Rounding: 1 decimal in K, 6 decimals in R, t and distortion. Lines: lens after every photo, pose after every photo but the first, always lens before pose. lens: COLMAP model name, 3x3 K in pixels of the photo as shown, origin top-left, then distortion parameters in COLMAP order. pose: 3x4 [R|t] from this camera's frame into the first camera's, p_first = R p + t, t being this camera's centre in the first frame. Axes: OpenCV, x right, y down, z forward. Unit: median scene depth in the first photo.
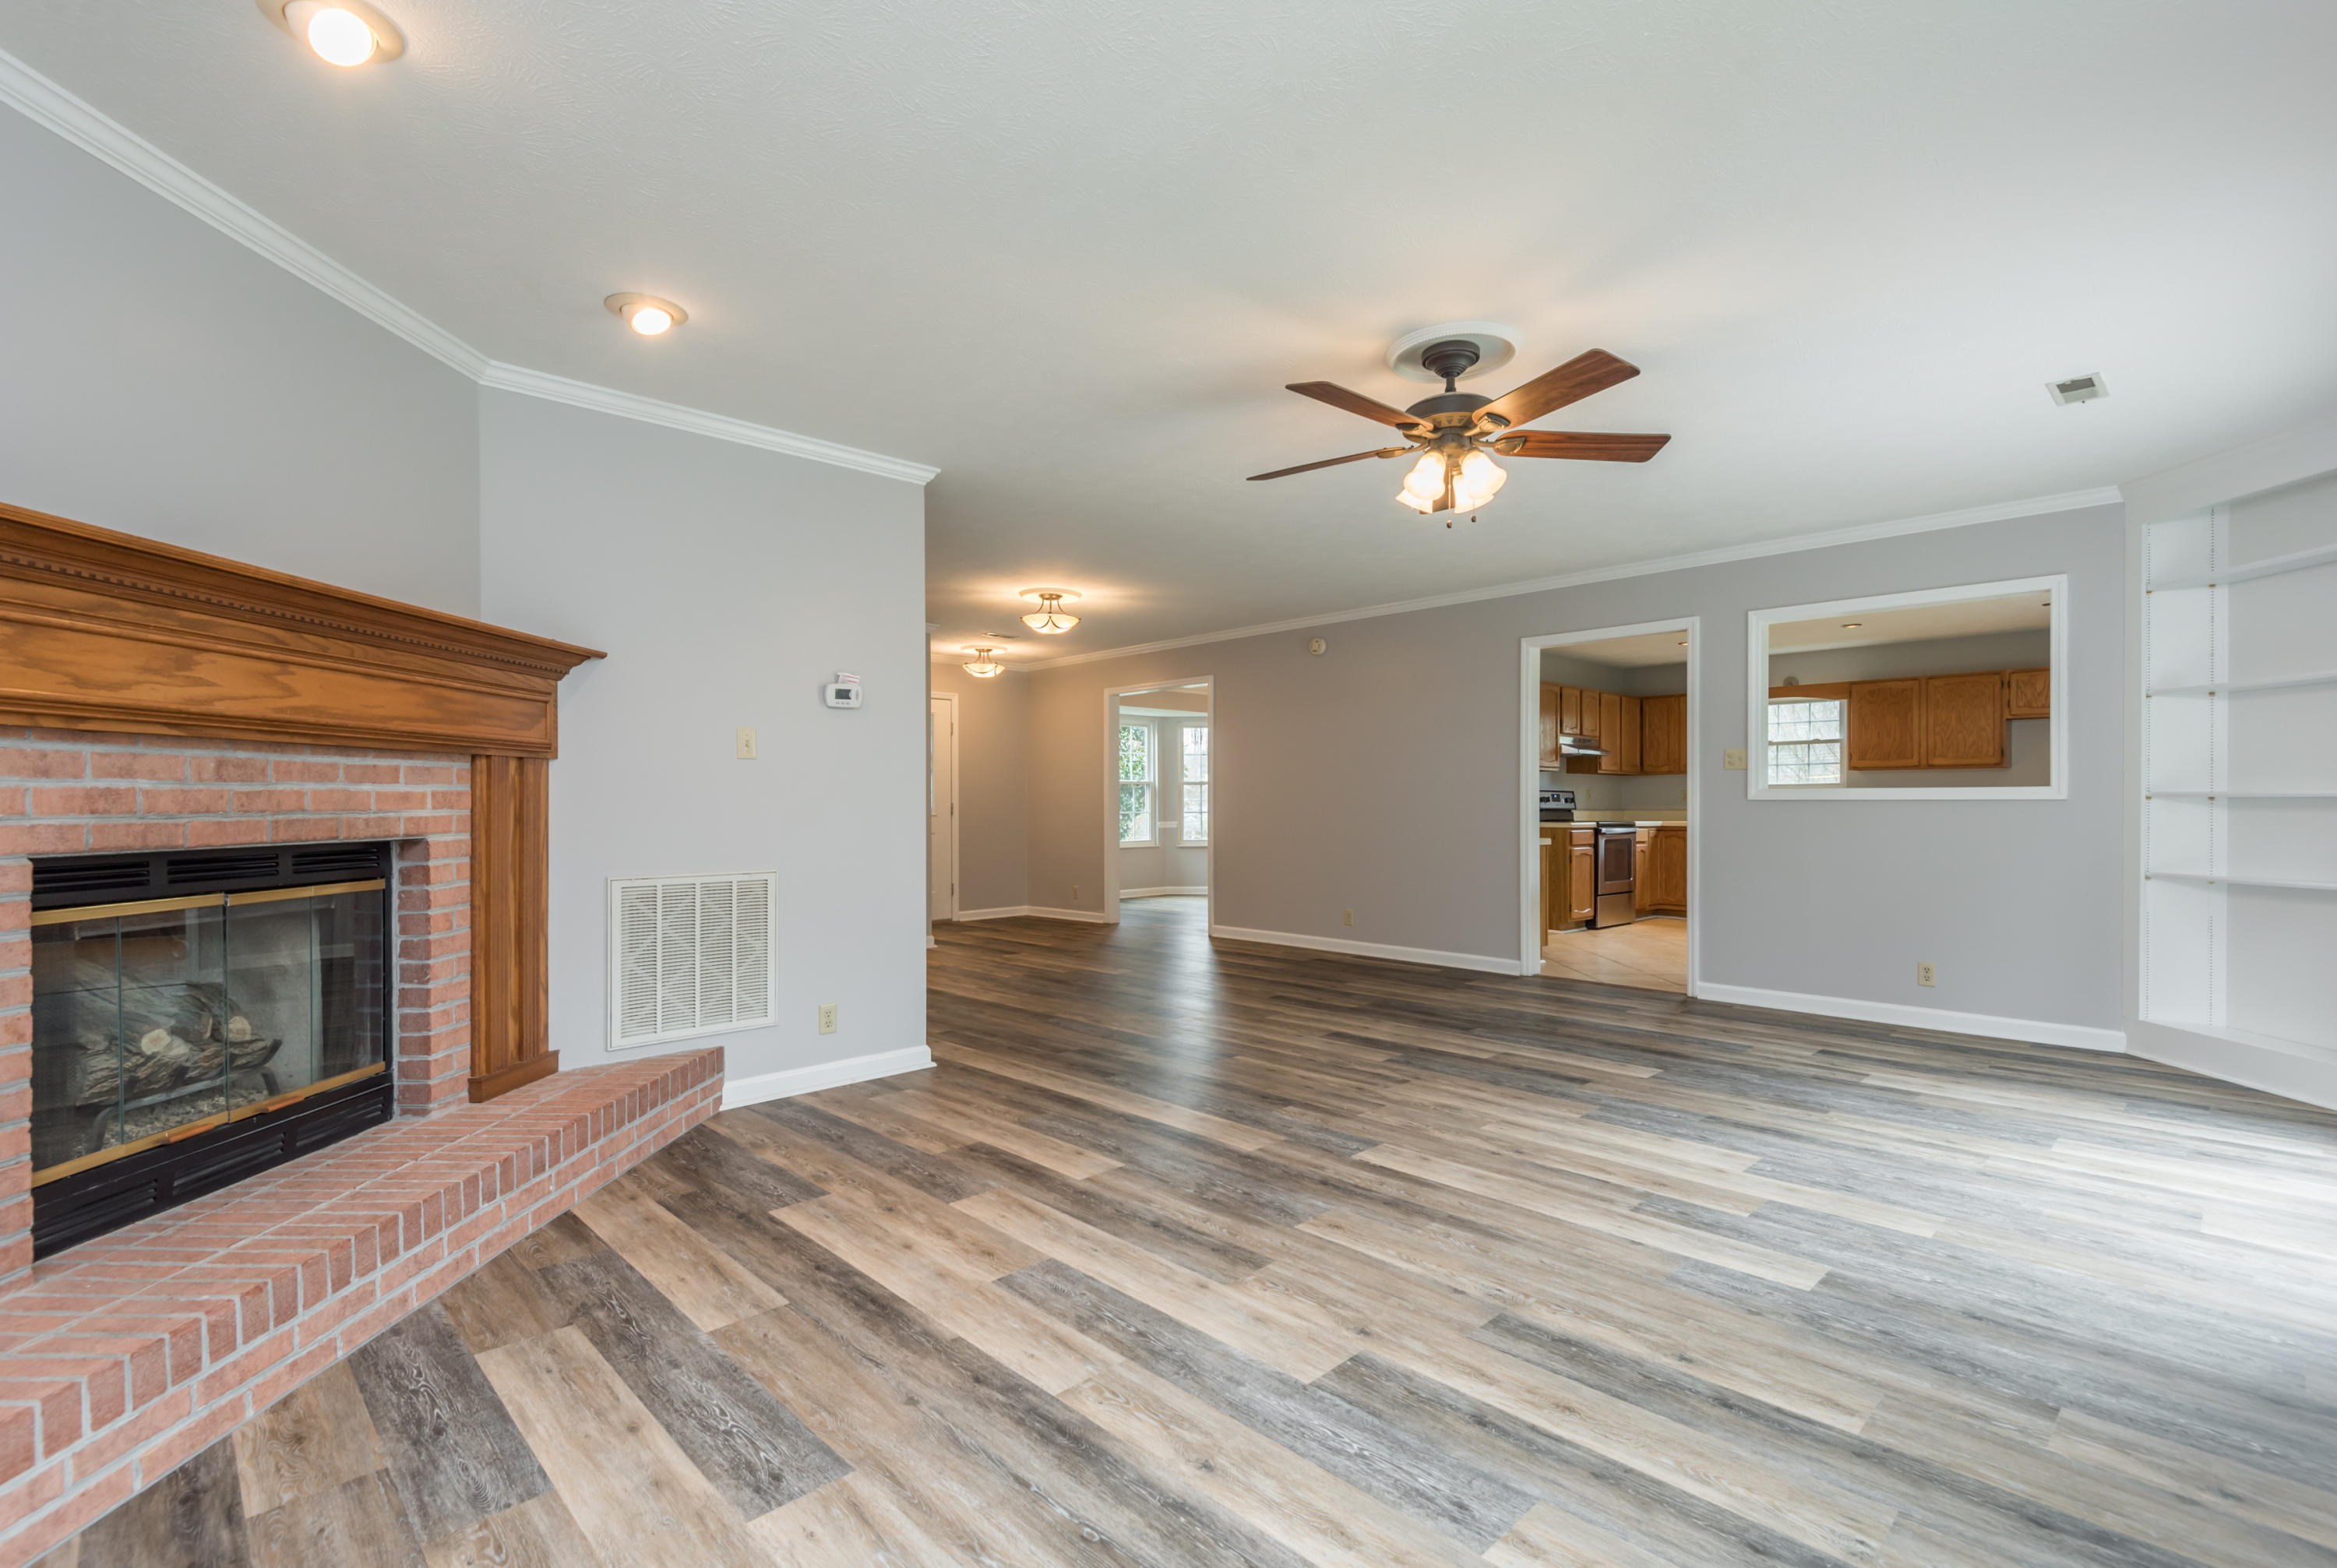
lens RADIAL K [[1080.6, 0, 1167.7], [0, 1080.6, 812.8], [0, 0, 1]] dist [0.005404, -0.000652]
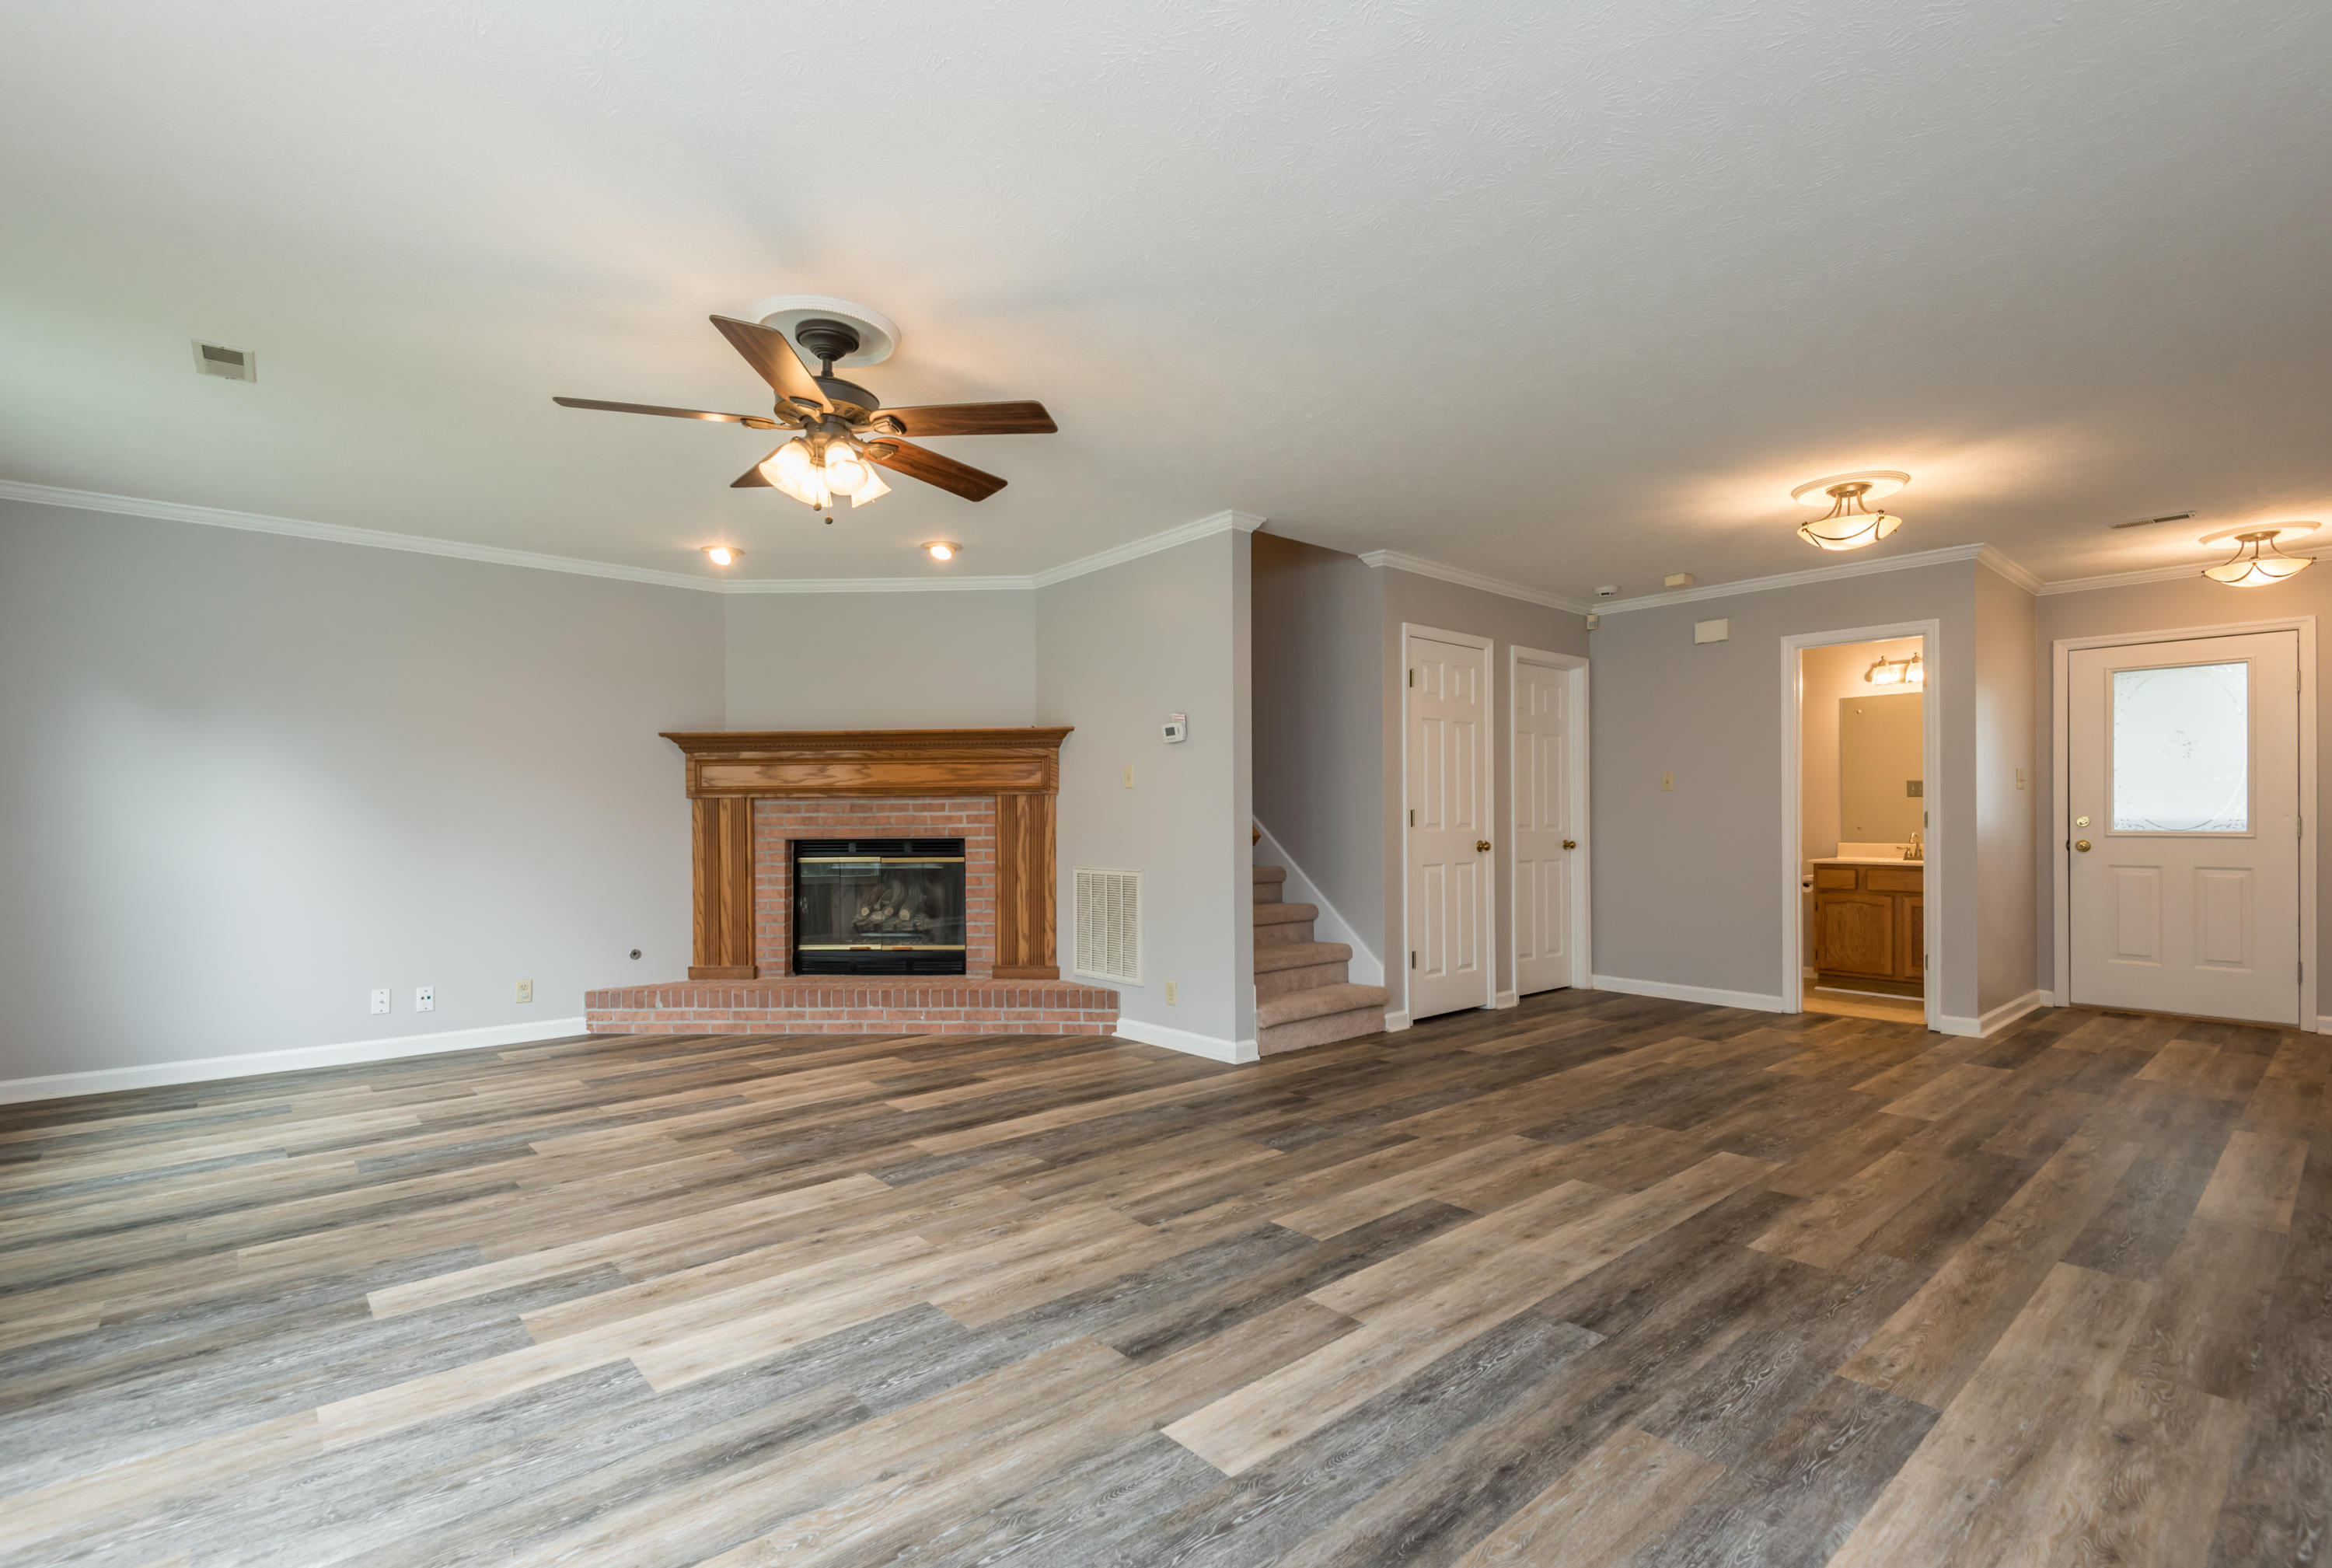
lens RADIAL K [[1068.1, 0, 1166.1], [0, 1068.1, 812.1], [0, 0, 1]] dist [-0.001232, 0.005832]
pose [[-0.044857, 0.002407, -0.998991, 1.293595], [-0.001321, 0.999996, 0.002468, -0.029985], [0.998993, 0.001430, -0.044854, 1.473887]]
